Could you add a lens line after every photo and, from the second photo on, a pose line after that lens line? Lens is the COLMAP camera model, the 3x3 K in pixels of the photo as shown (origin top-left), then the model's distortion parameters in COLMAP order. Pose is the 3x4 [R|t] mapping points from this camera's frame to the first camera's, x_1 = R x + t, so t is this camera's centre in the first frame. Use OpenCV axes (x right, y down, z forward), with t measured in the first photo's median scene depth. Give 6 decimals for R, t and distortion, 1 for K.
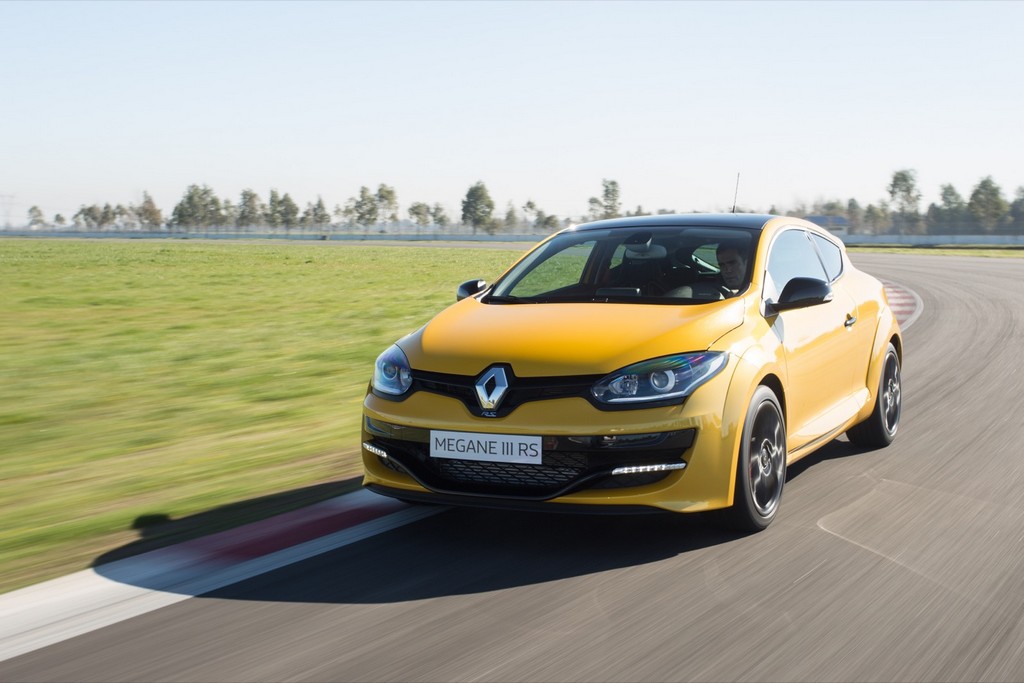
lens RADIAL K [[1196.4, 0, 508.7], [0, 1196.4, 342.6], [0, 0, 1]] dist [-0.029075, 0.000000]
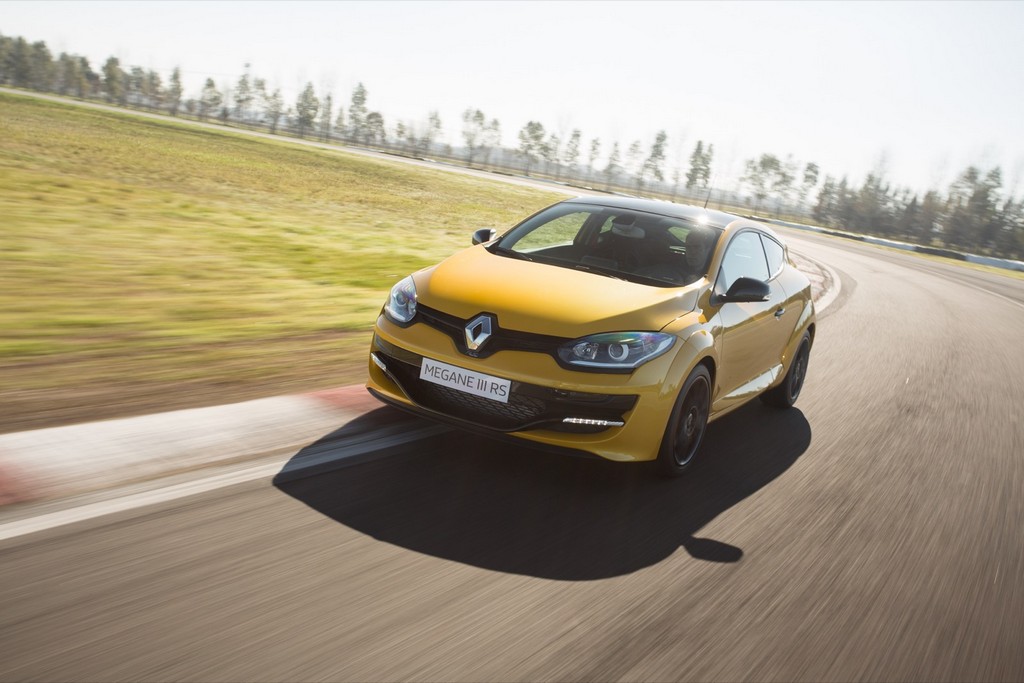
lens RADIAL K [[833.4, 0, 525.9], [0, 833.4, 384.8], [0, 0, 1]] dist [-0.007255, -0.003096]
pose [[0.986007, 0.165449, 0.020402, 0.025294], [-0.166529, 0.972000, 0.165786, -0.058371], [0.007599, -0.166864, 0.985951, 0.165082]]
